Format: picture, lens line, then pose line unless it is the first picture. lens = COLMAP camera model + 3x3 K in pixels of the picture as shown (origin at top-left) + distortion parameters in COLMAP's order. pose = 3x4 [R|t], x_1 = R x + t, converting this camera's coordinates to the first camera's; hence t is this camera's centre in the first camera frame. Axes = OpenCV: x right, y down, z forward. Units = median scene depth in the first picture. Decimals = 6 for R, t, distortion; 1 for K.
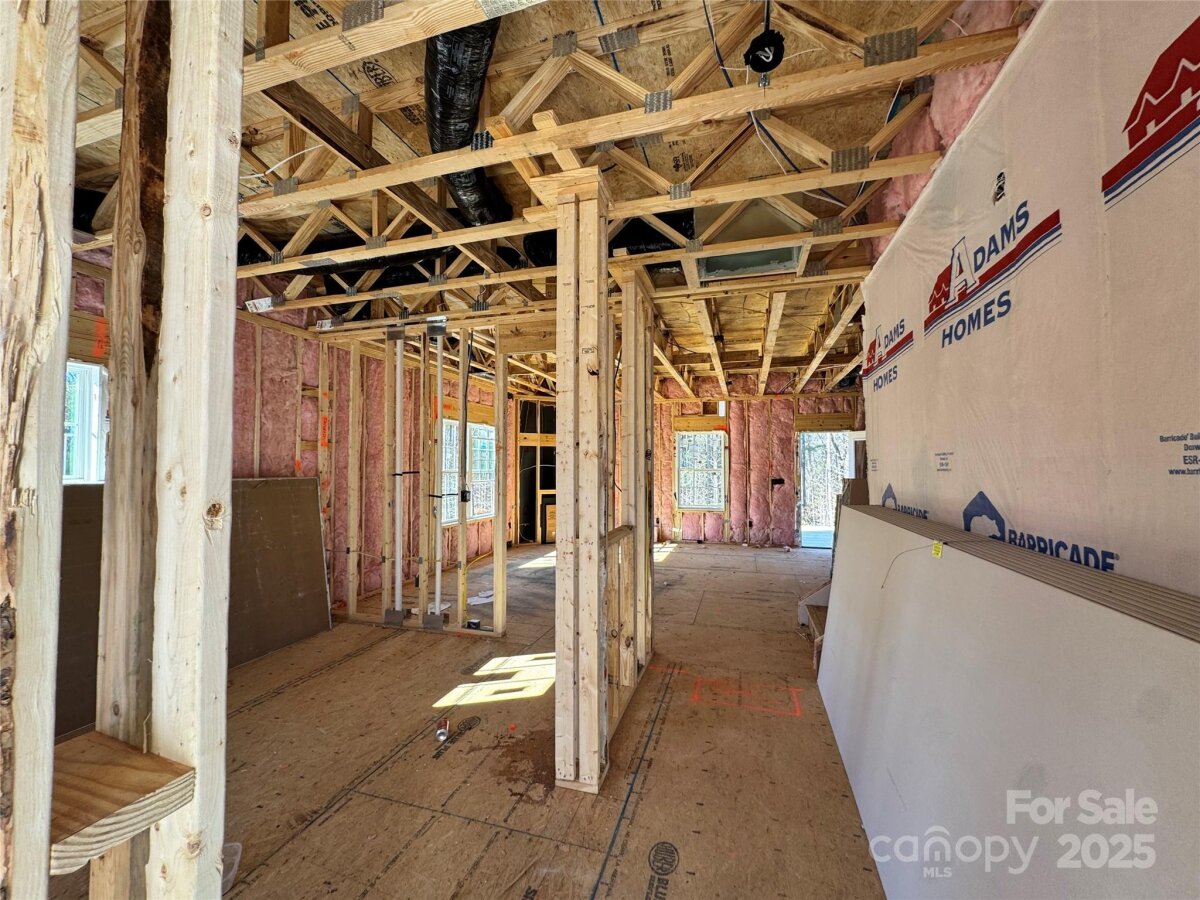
lens RADIAL K [[478.1, 0, 599.0], [0, 478.1, 453.3], [0, 0, 1]] dist [-0.003134, 0.000181]
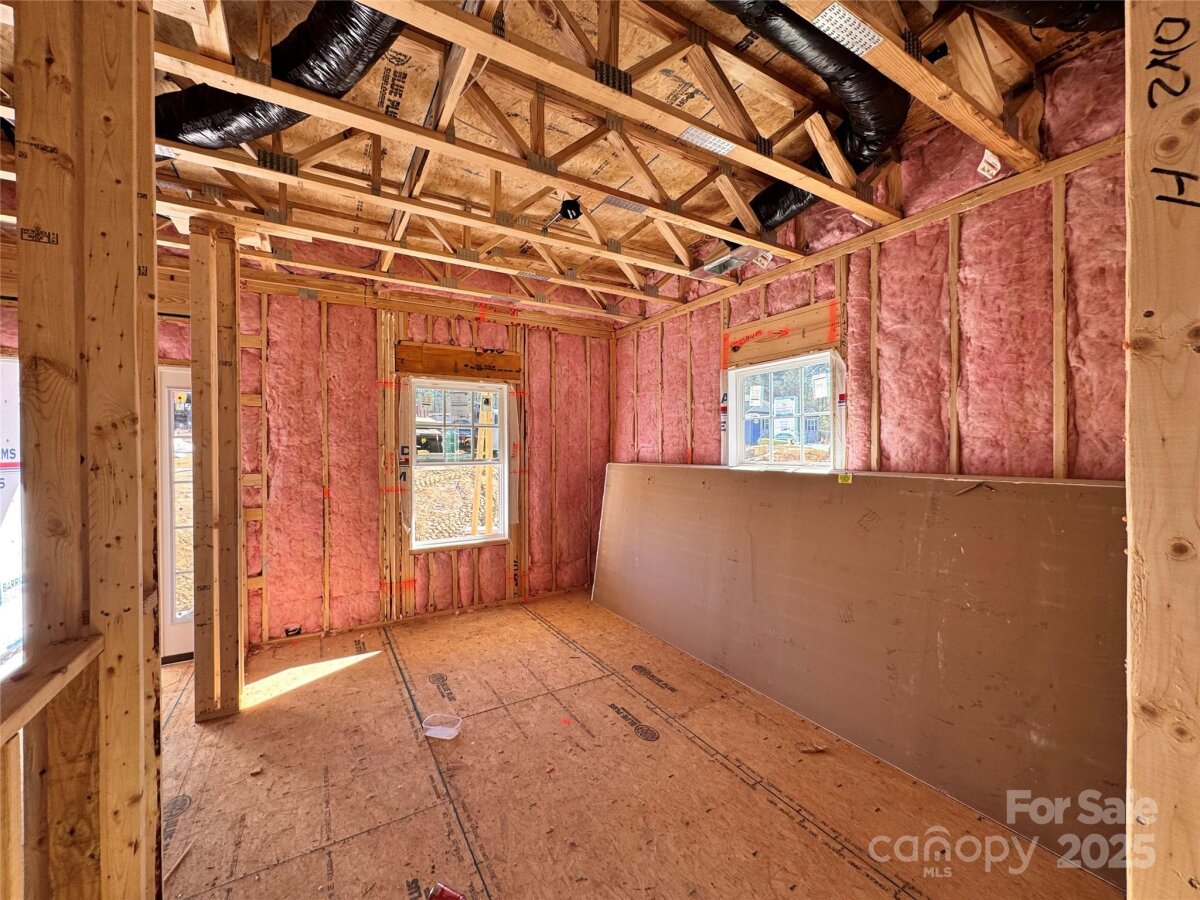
lens RADIAL K [[478.1, 0, 597.3], [0, 478.1, 452.2], [0, 0, 1]] dist [-0.003134, 0.000181]
pose [[-0.670157, 0.006333, -0.742193, -0.004657], [0.029289, 0.999410, -0.017918, 0.017053], [0.741642, -0.033746, -0.669947, 0.960922]]
